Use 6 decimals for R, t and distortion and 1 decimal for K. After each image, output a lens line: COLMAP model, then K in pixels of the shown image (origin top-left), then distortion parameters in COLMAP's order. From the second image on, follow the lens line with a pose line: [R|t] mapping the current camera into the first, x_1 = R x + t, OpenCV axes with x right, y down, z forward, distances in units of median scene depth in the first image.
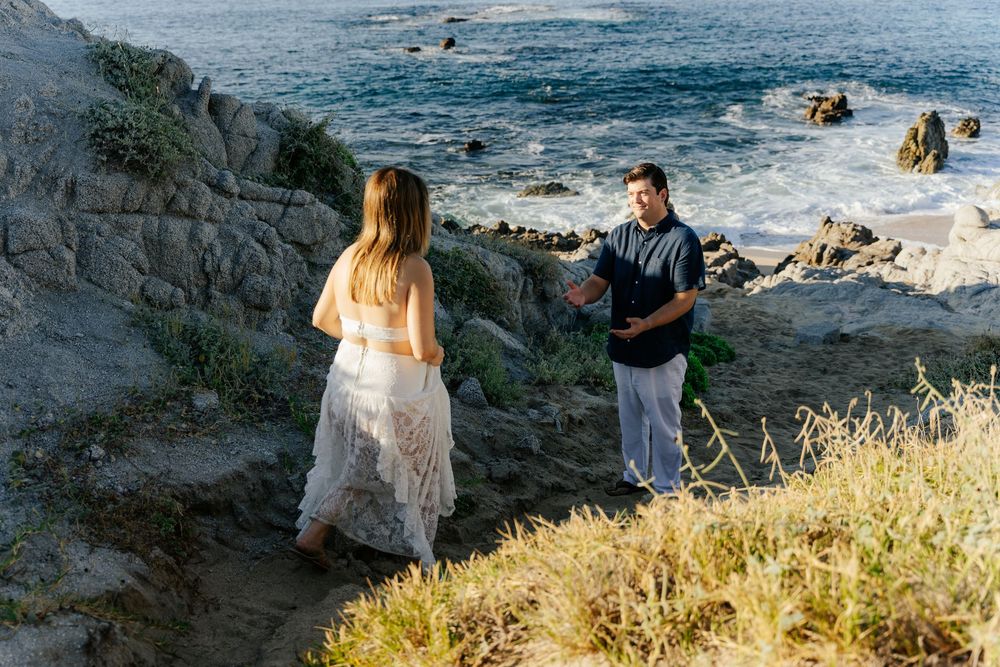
lens RADIAL K [[1002.1, 0, 489.9], [0, 1002.1, 331.5], [0, 0, 1]] dist [0.008420, 0.000000]
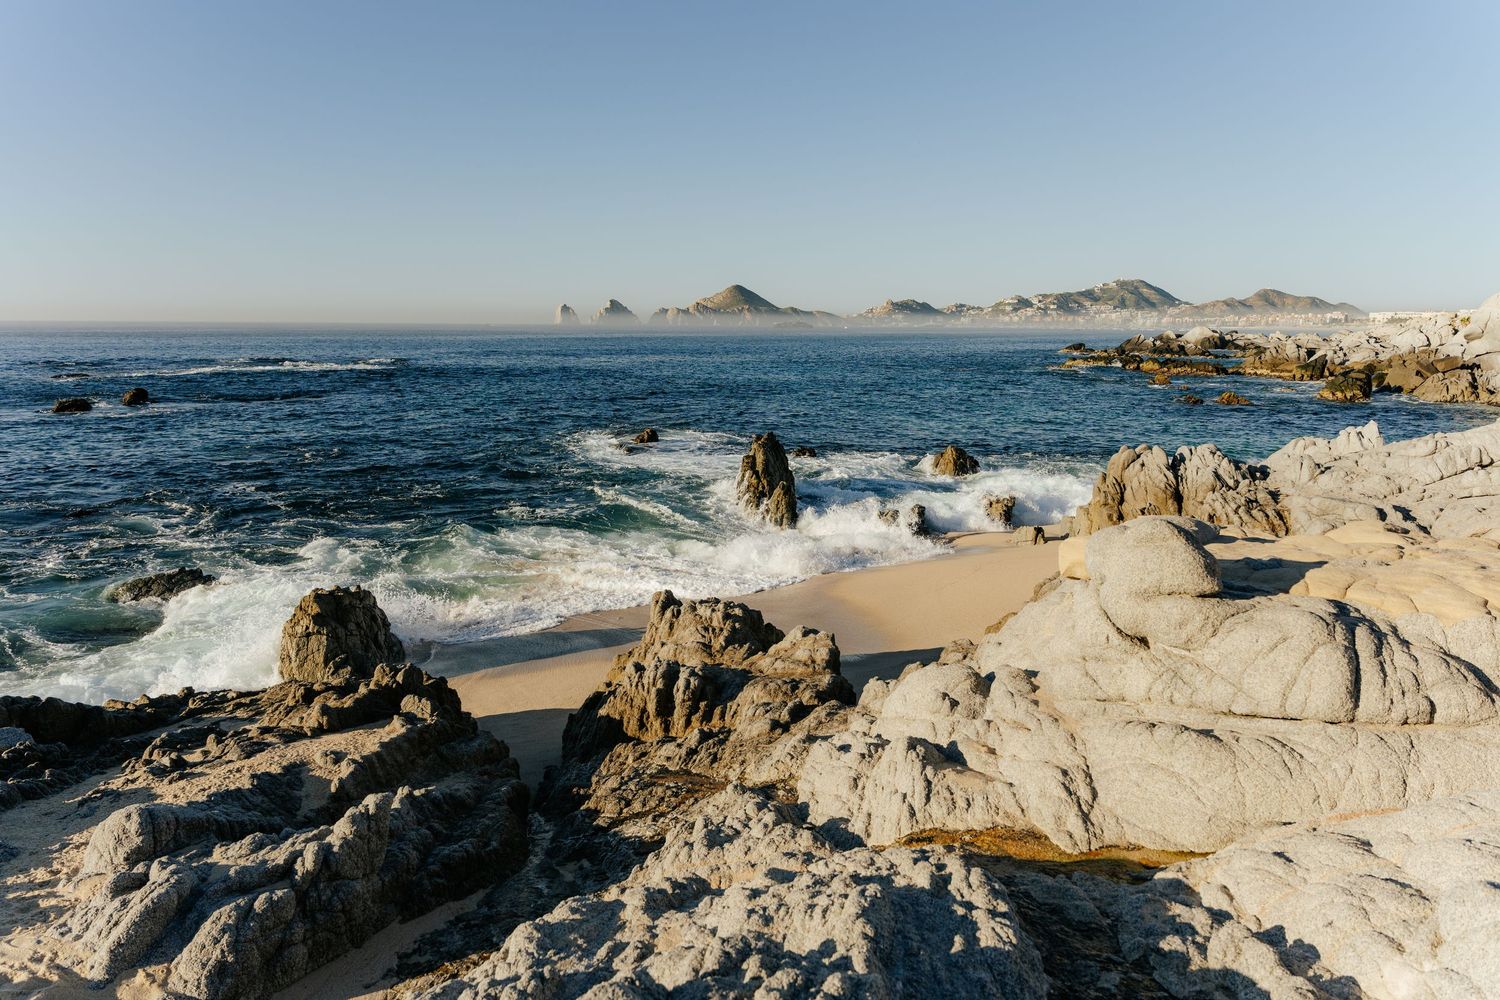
lens RADIAL K [[1063.6, 0, 737.9], [0, 1063.6, 451.3], [0, 0, 1]] dist [-0.001465, -0.015927]
pose [[0.914283, -0.041081, 0.402987, 0.739688], [0.138235, 0.966766, -0.215069, -0.287275], [-0.380759, 0.252341, 0.889577, 2.298329]]
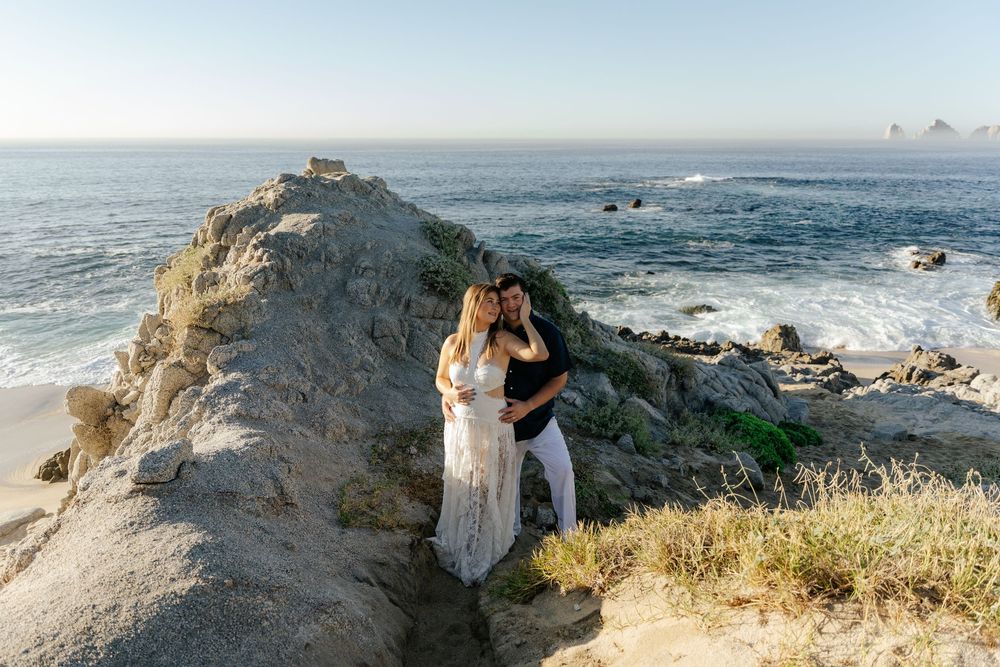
lens RADIAL K [[709.1, 0, 478.4], [0, 709.1, 325.5], [0, 0, 1]] dist [-0.001465, -0.015927]
pose [[0.966848, 0.072193, -0.244935, 0.014753], [-0.097136, 0.991073, -0.091320, 0.000315], [0.236156, 0.112085, 0.965229, -0.146641]]
